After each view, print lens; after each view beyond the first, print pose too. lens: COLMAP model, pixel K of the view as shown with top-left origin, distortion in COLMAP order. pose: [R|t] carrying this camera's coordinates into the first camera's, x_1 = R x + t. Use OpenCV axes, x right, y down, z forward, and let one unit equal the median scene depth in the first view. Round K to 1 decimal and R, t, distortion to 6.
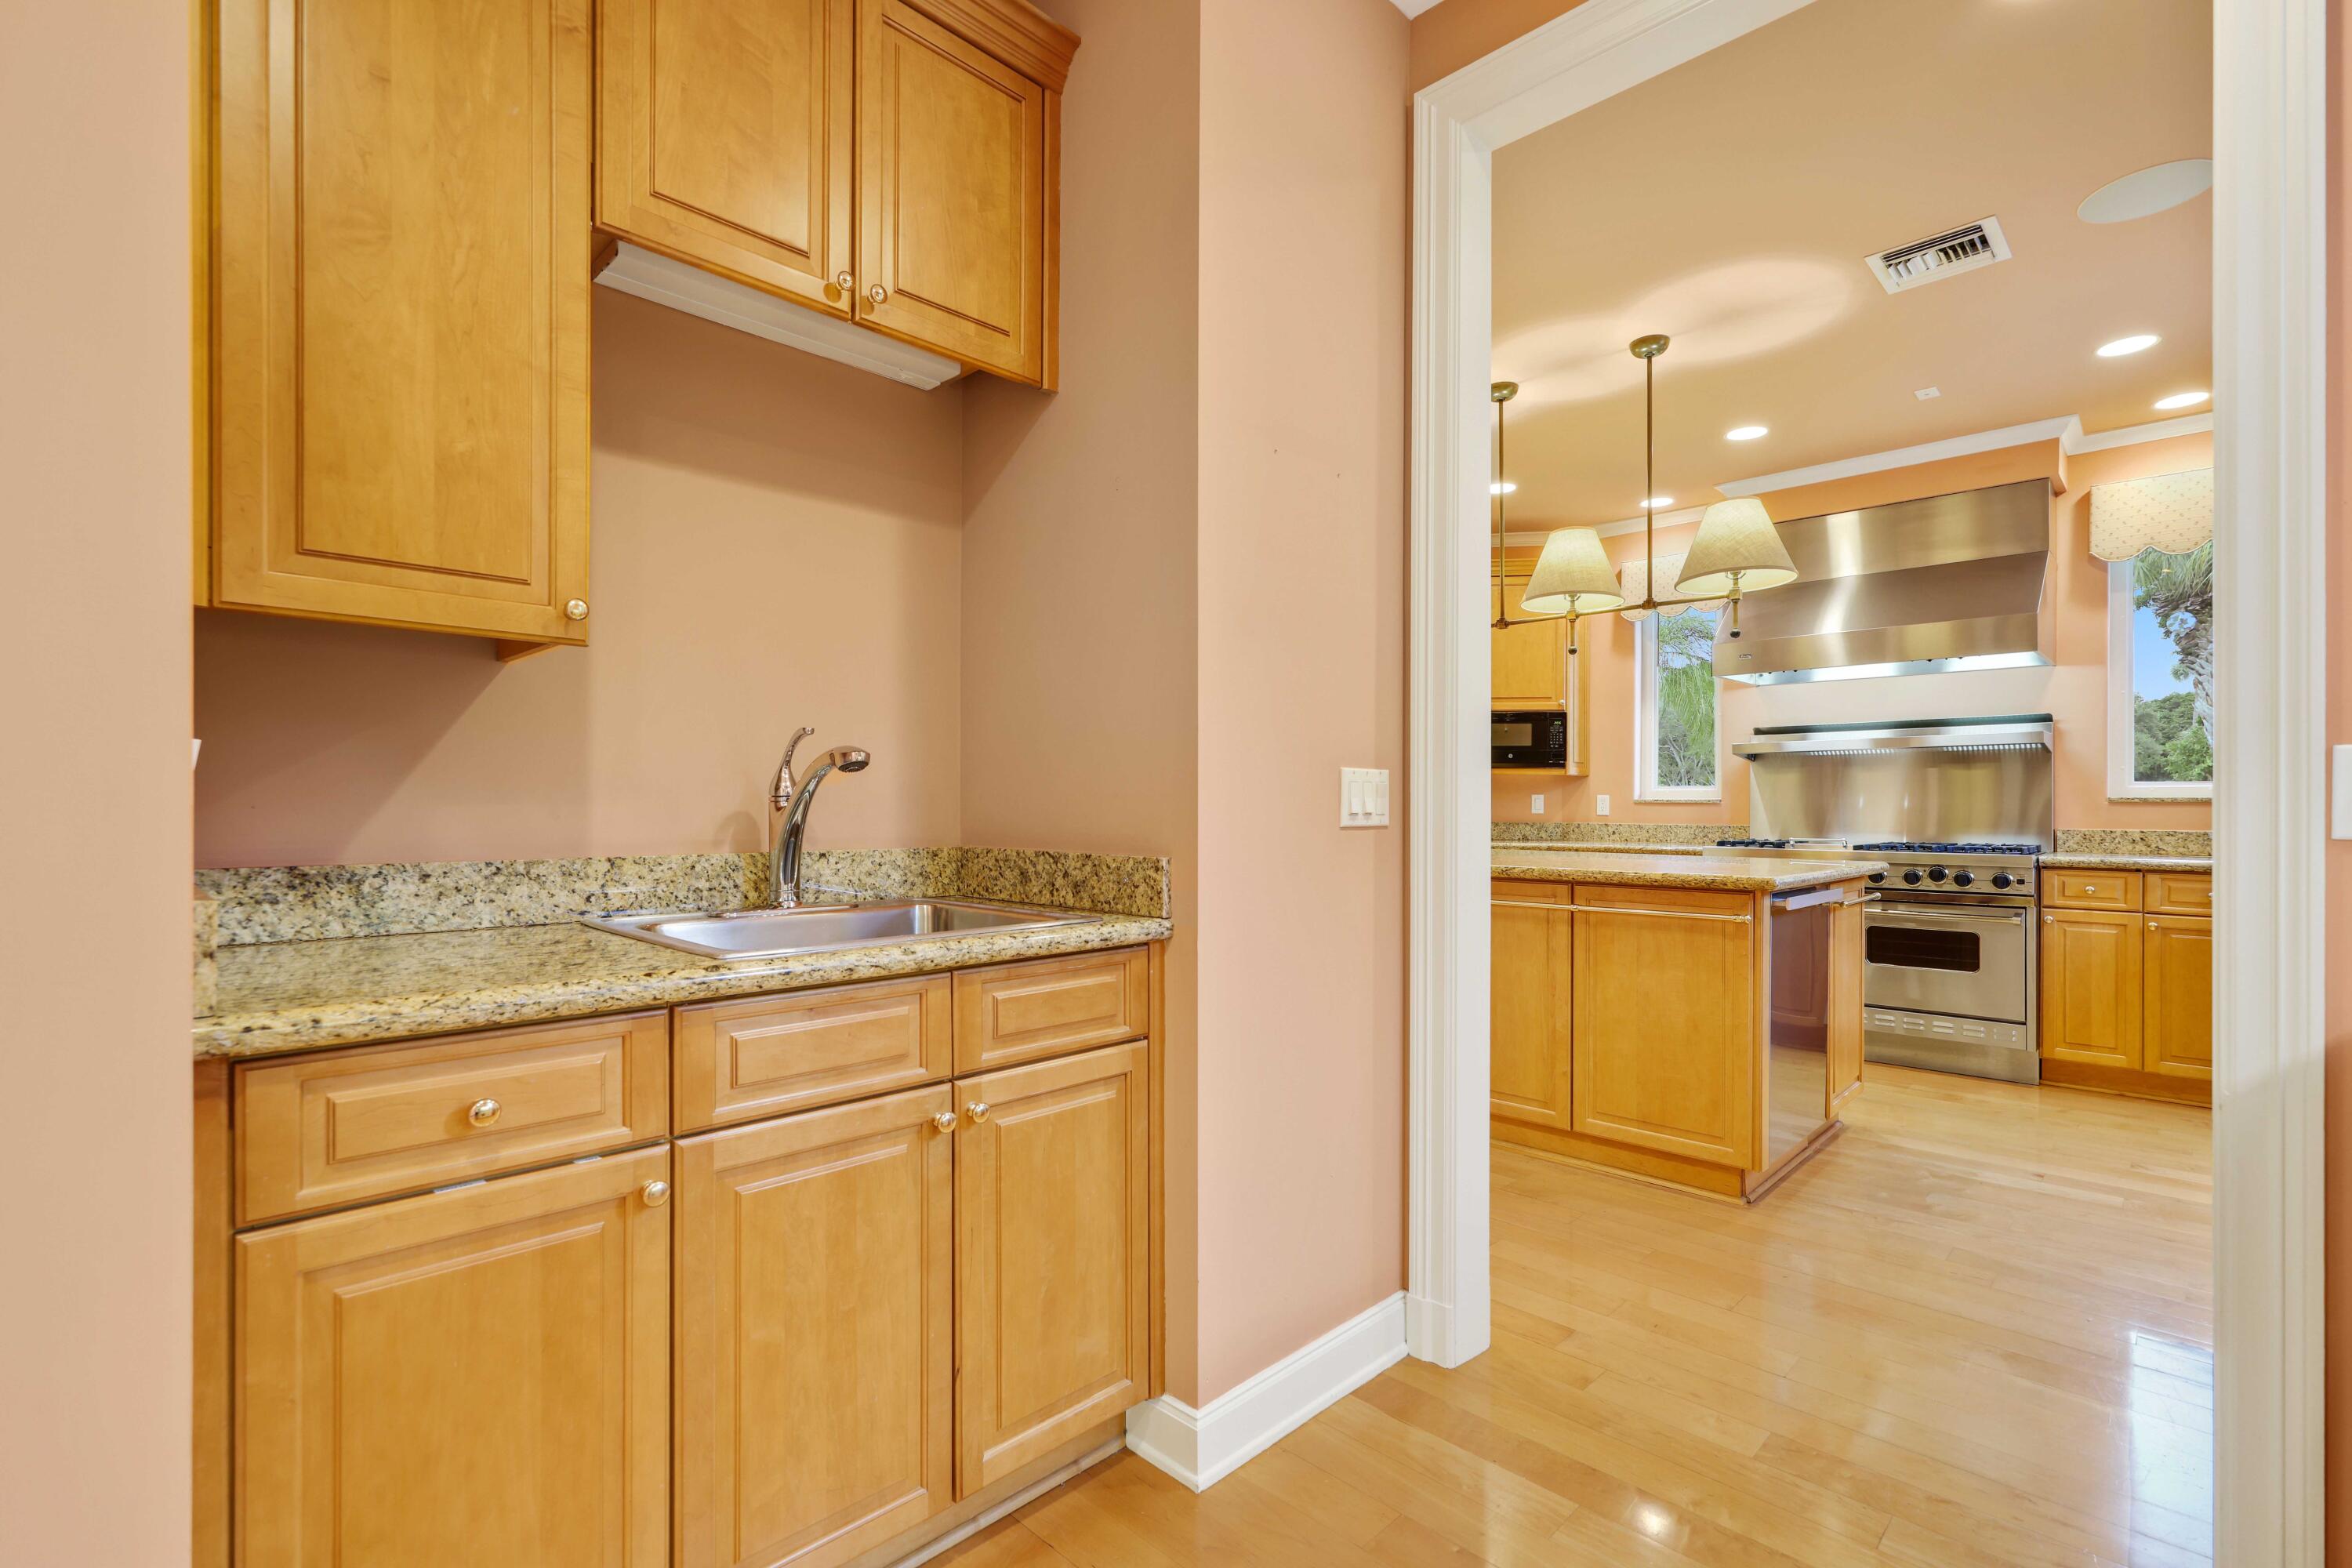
lens RADIAL K [[1052.0, 0, 1186.1], [0, 1052.0, 808.1], [0, 0, 1]] dist [0.001215, 0.000509]
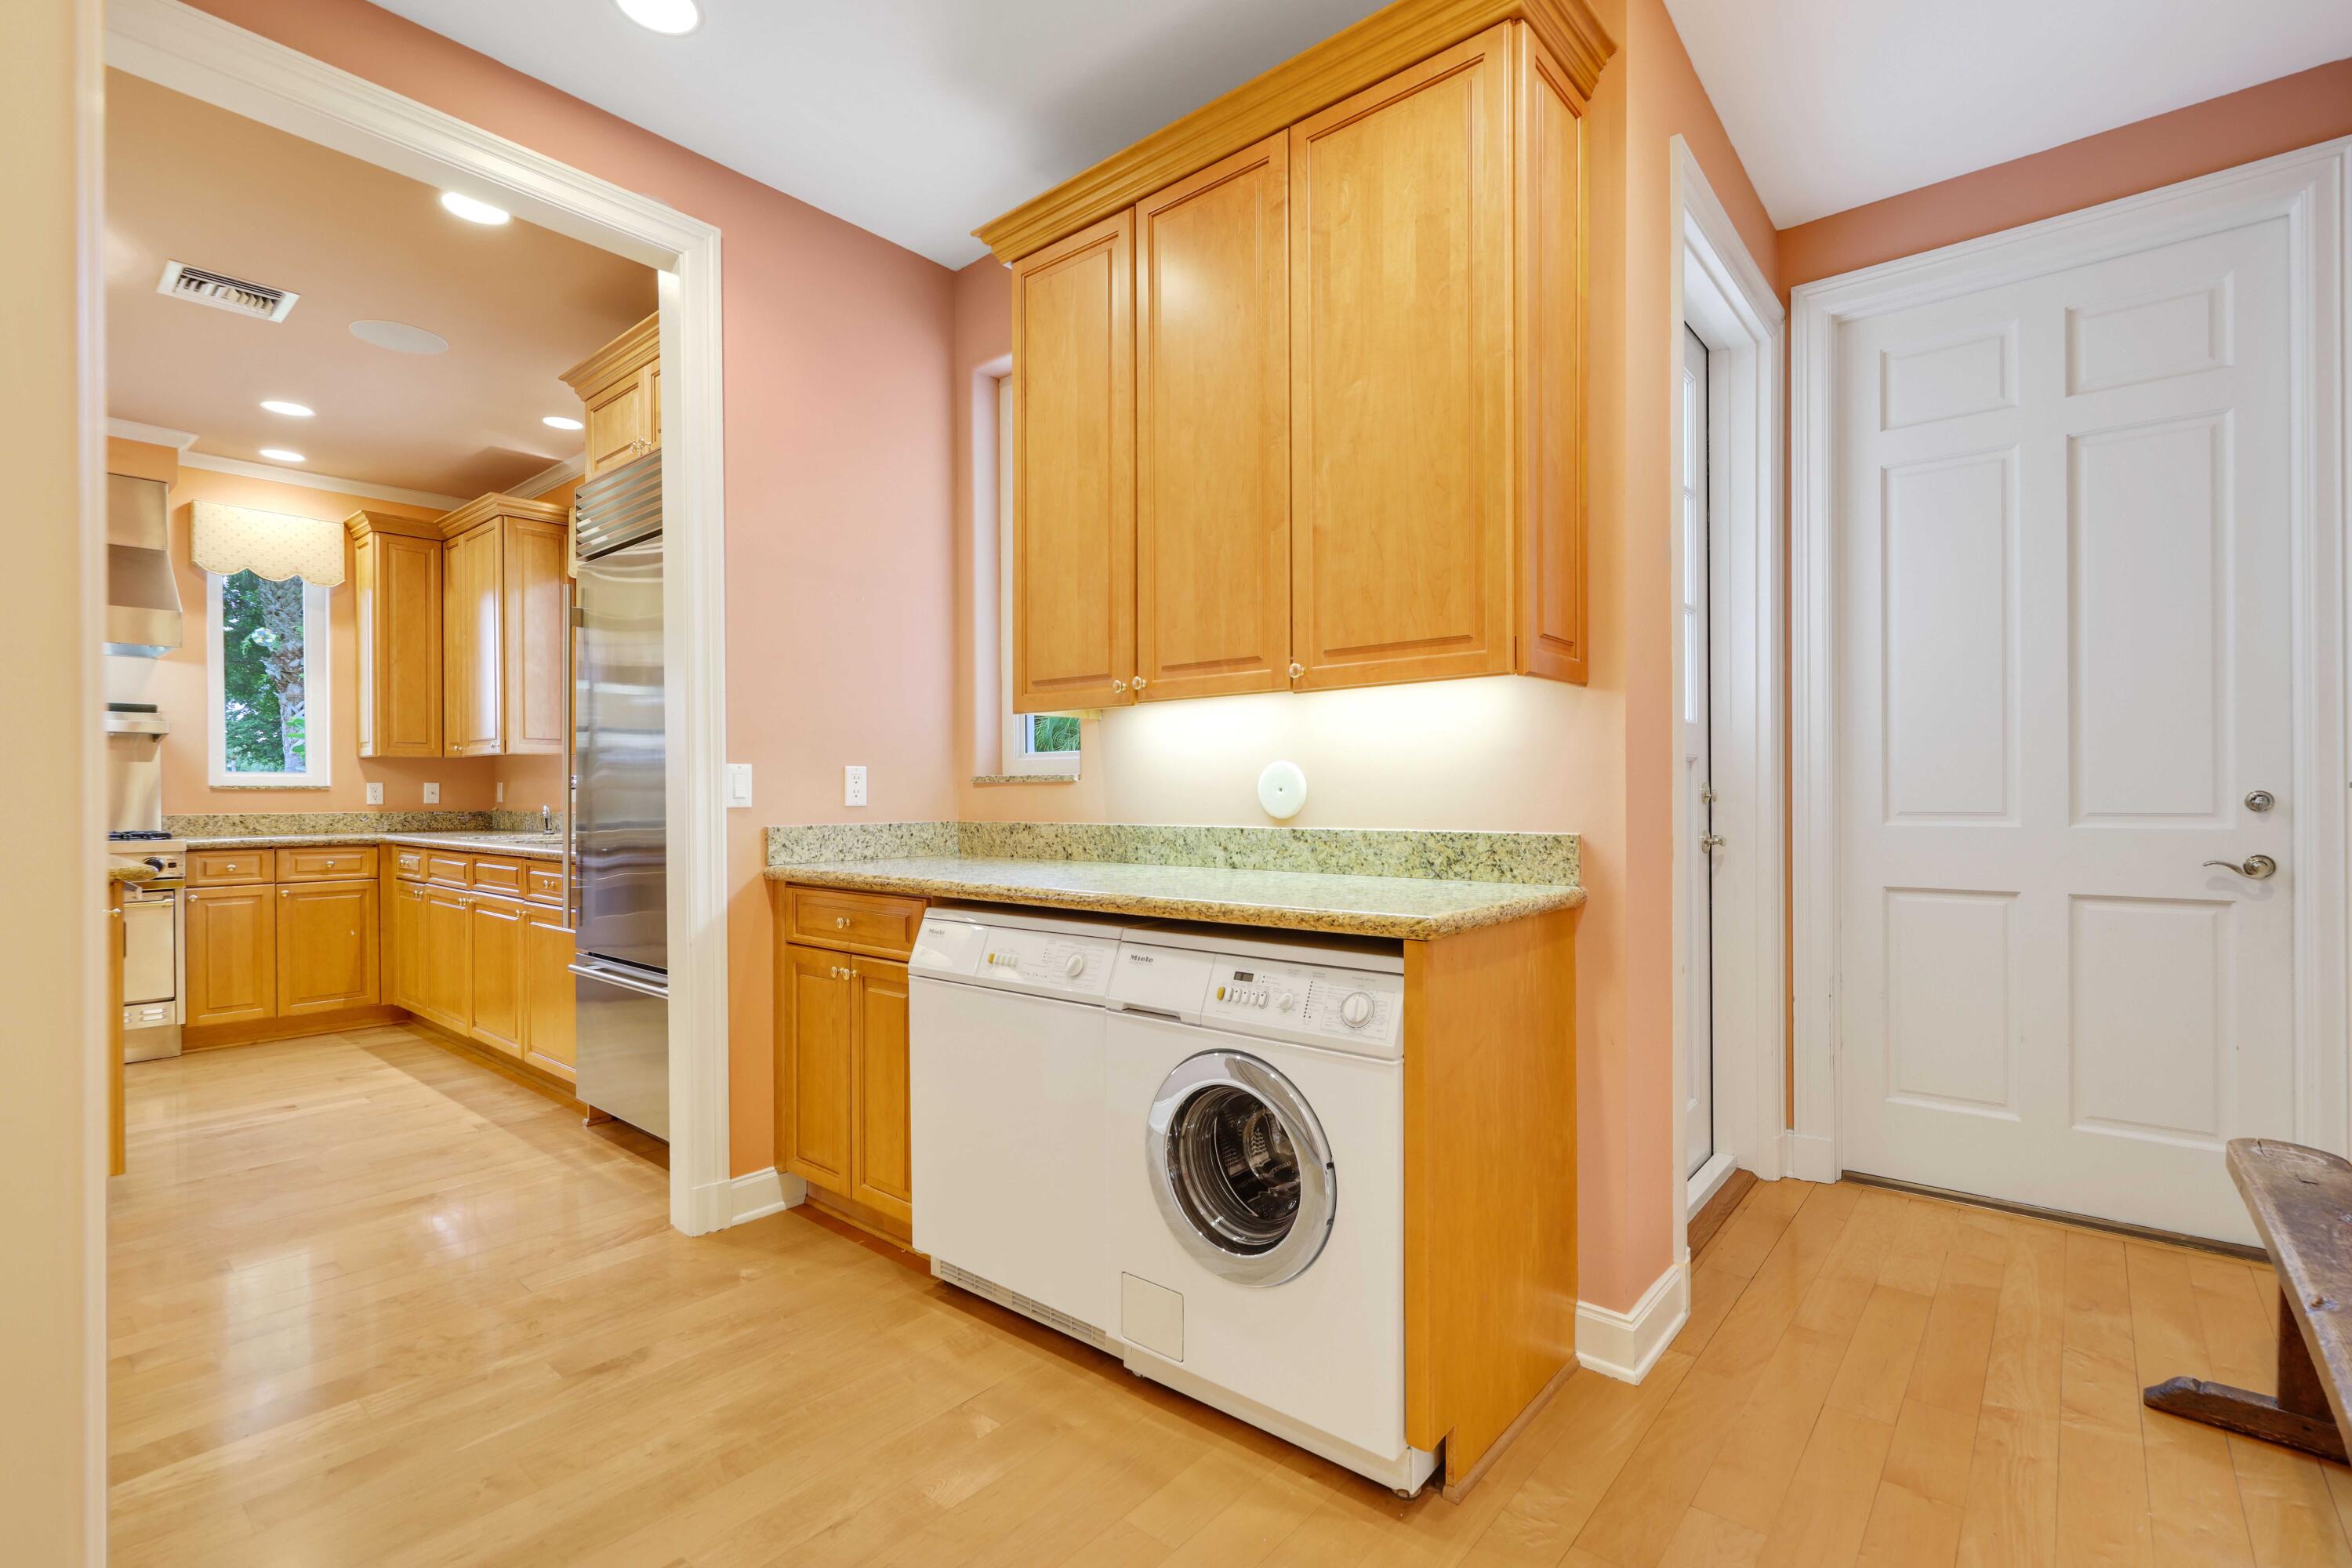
lens RADIAL K [[1052.0, 0, 1186.1], [0, 1052.0, 808.1], [0, 0, 1]] dist [0.001215, 0.000509]
pose [[-0.080862, -0.015598, 0.996603, -0.341463], [0.004571, 0.999861, 0.016020, 0.000703], [-0.996715, 0.005851, -0.080779, 0.073709]]
